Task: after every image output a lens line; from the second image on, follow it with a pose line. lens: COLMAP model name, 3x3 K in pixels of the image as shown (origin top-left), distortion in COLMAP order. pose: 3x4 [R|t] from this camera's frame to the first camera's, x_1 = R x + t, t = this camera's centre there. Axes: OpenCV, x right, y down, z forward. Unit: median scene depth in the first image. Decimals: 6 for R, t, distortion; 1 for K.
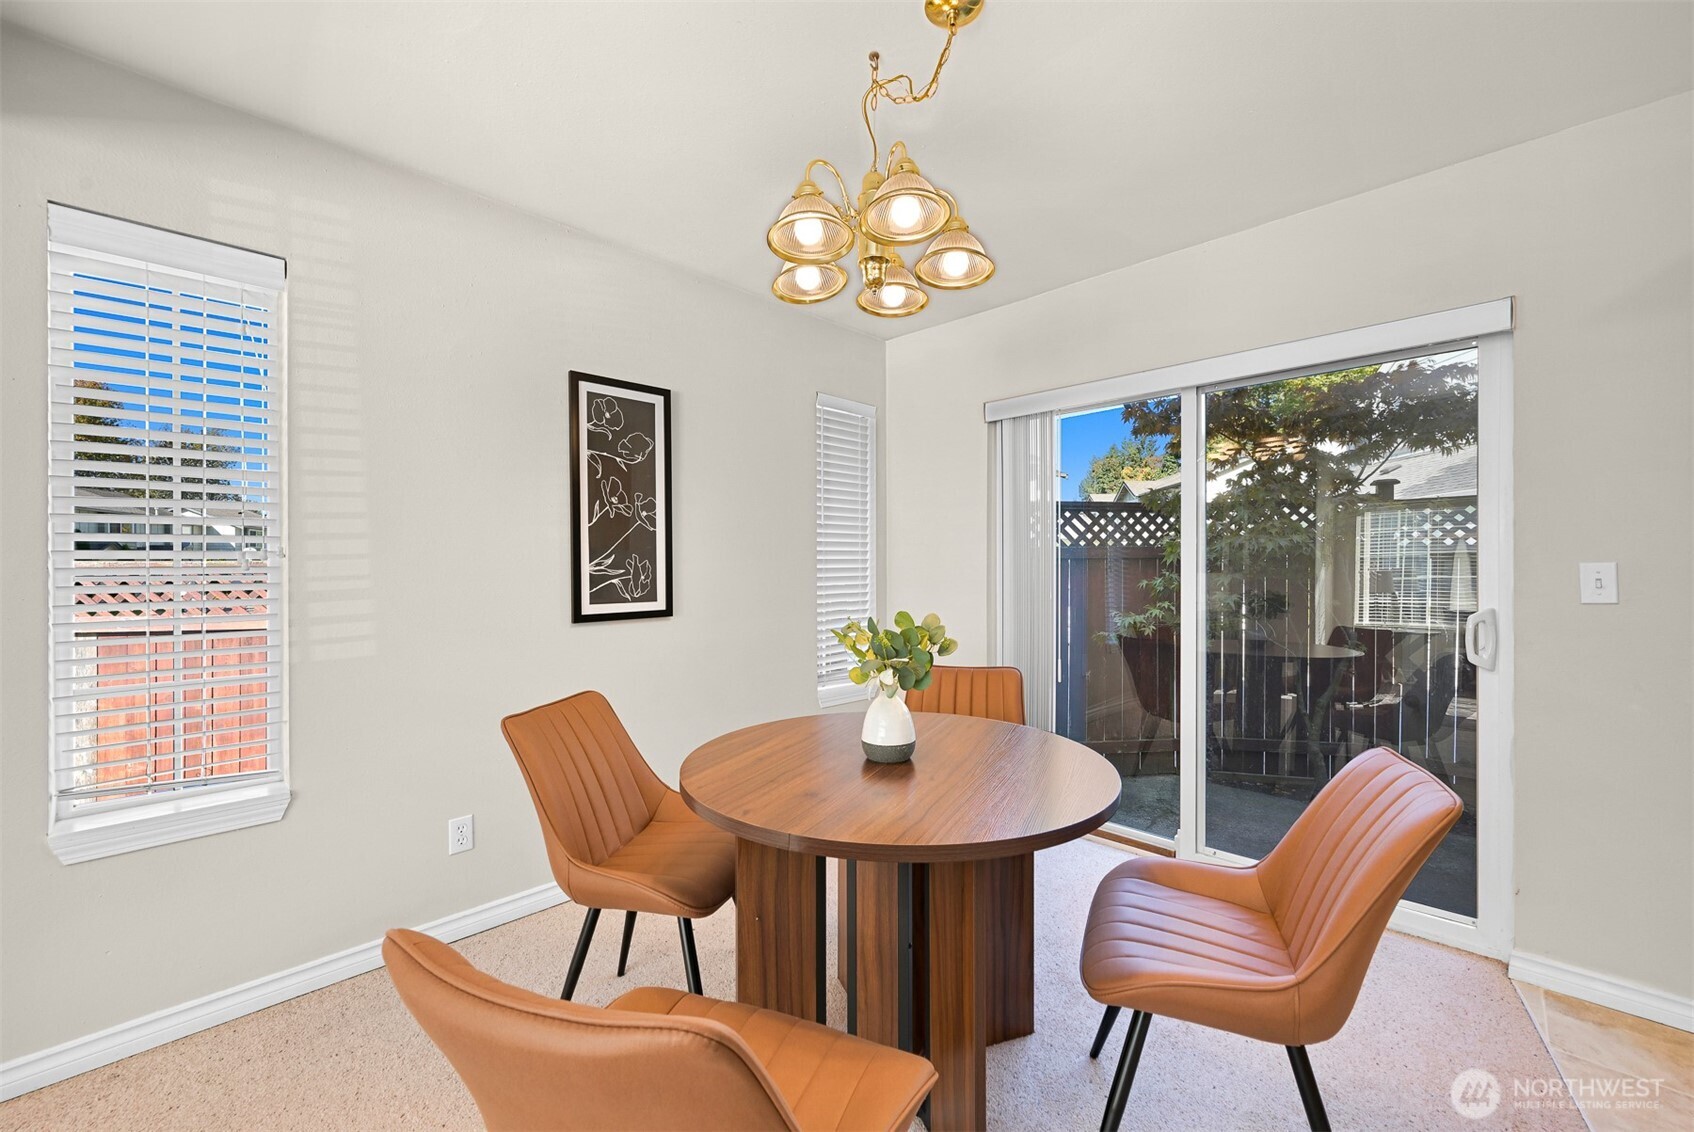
lens RADIAL K [[666.1, 0, 854.4], [0, 666.1, 569.8], [0, 0, 1]] dist [0.000297, -0.000059]
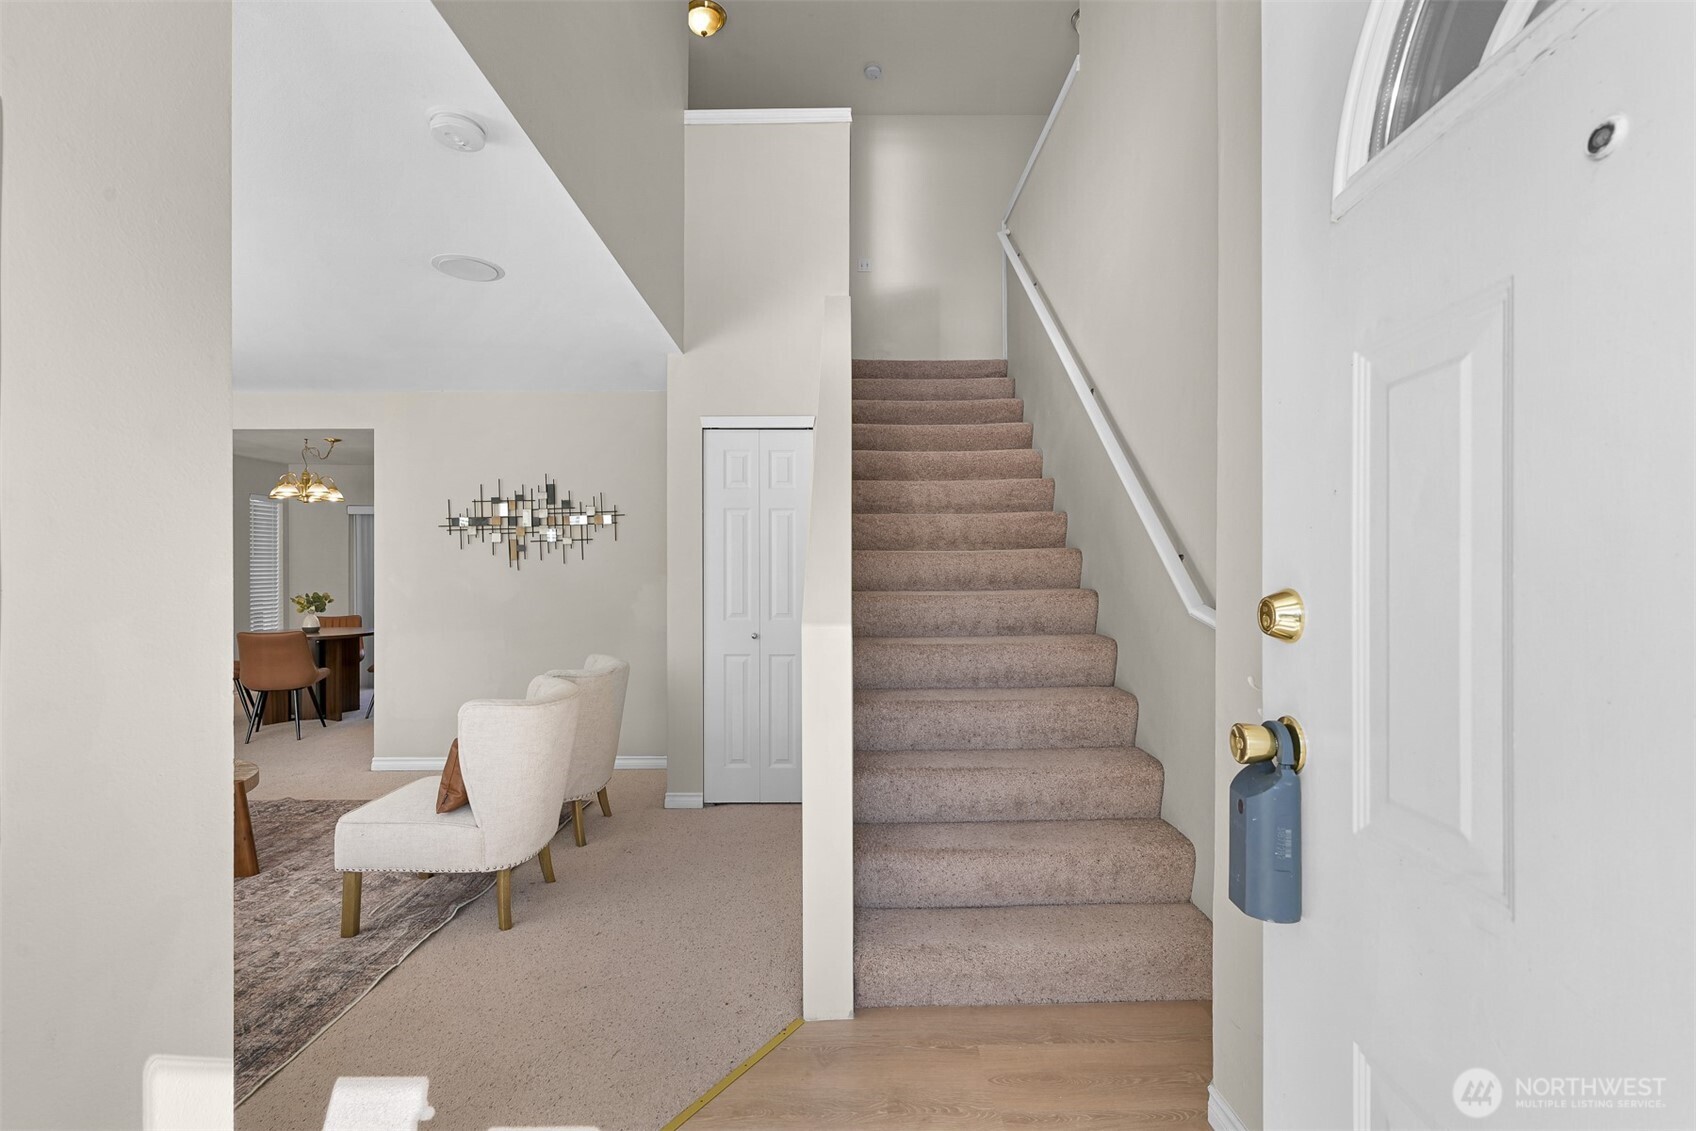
lens RADIAL K [[724.3, 0, 846.6], [0, 724.3, 572.5], [0, 0, 1]] dist [0.000144, 0.000060]
pose [[0.714459, -0.000467, 0.699677, -0.402401], [0.005494, 0.999973, -0.004943, -0.003349], [-0.699655, 0.007376, 0.714443, -2.479376]]
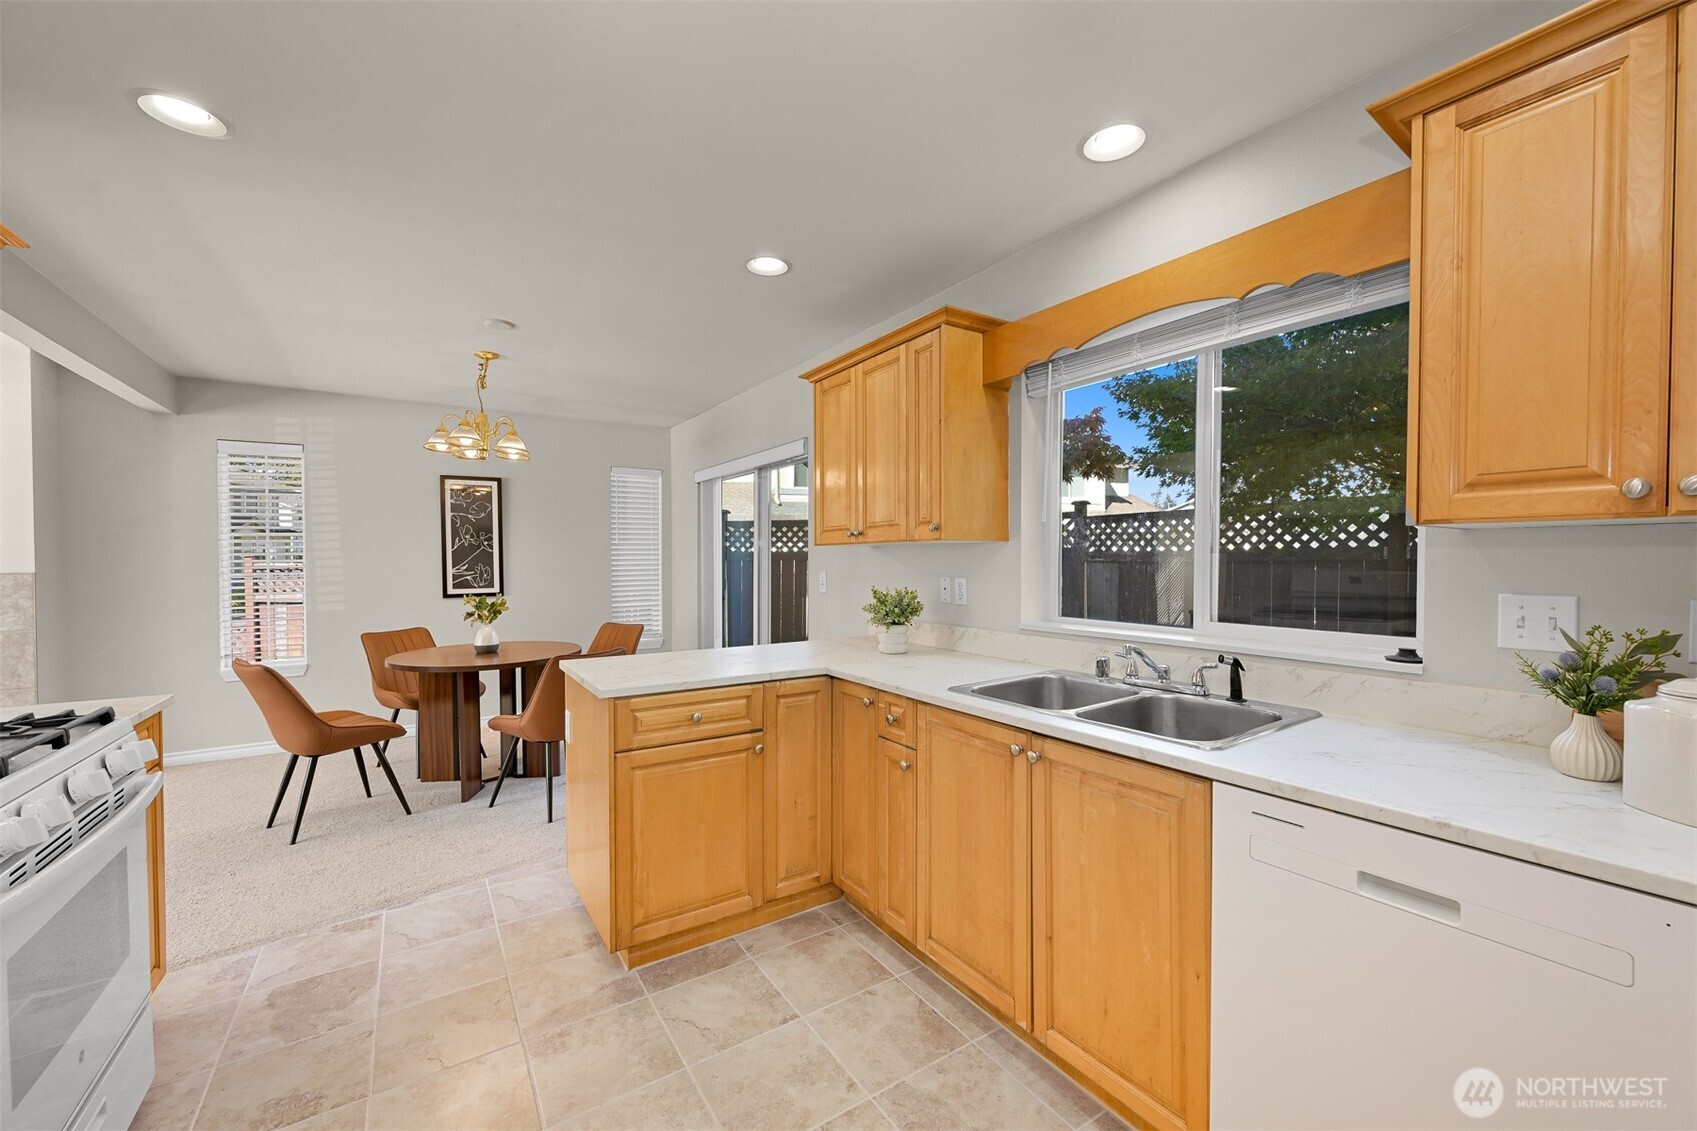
lens RADIAL K [[665.0, 0, 852.9], [0, 665.0, 571.7], [0, 0, 1]] dist [-0.000475, -0.000421]
pose [[0.976222, 0.002933, -0.216753, 1.208474], [-0.000164, 0.999918, 0.012788, -0.026569], [0.216773, -0.012448, 0.976143, -0.696840]]
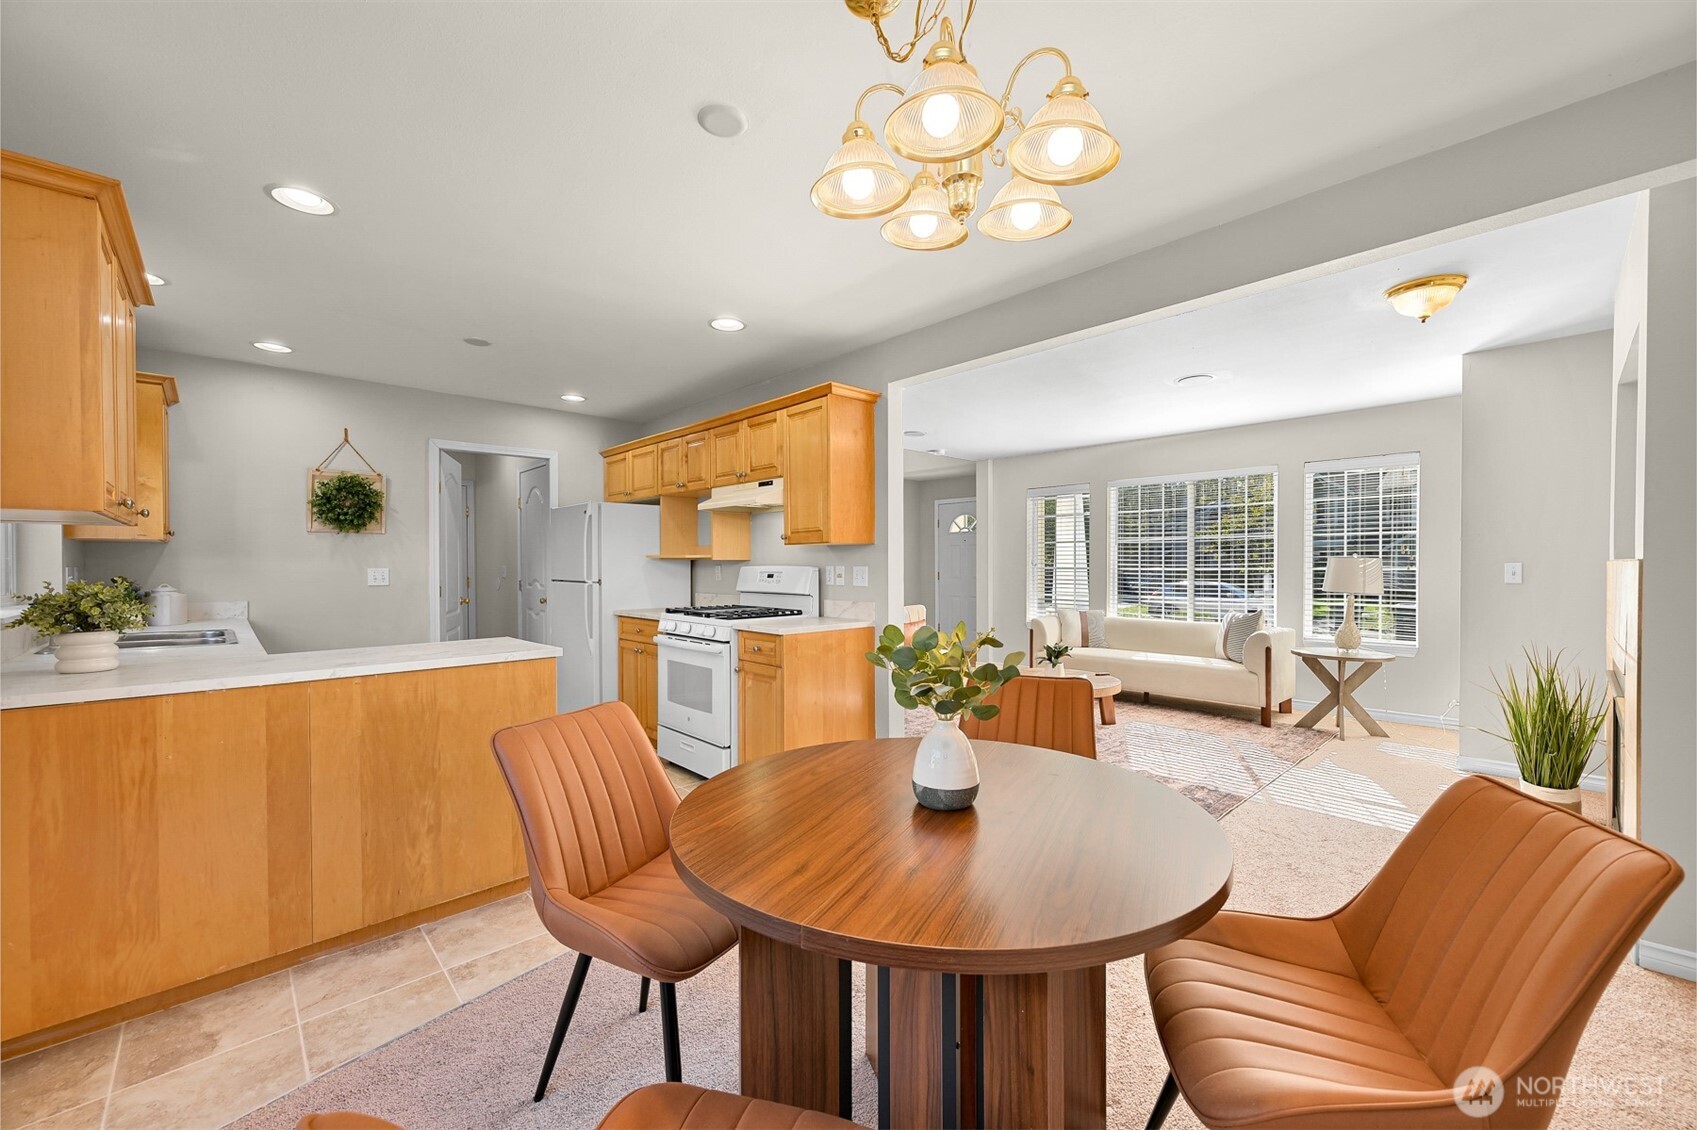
lens RADIAL K [[659.7, 0, 852.5], [0, 659.7, 570.1], [0, 0, 1]] dist [-0.000811, -0.000303]
pose [[-0.999266, 0.002456, 0.038225, 0.090287], [0.002970, 0.999906, 0.013410, -0.007410], [-0.038188, 0.013513, -0.999179, 1.145817]]
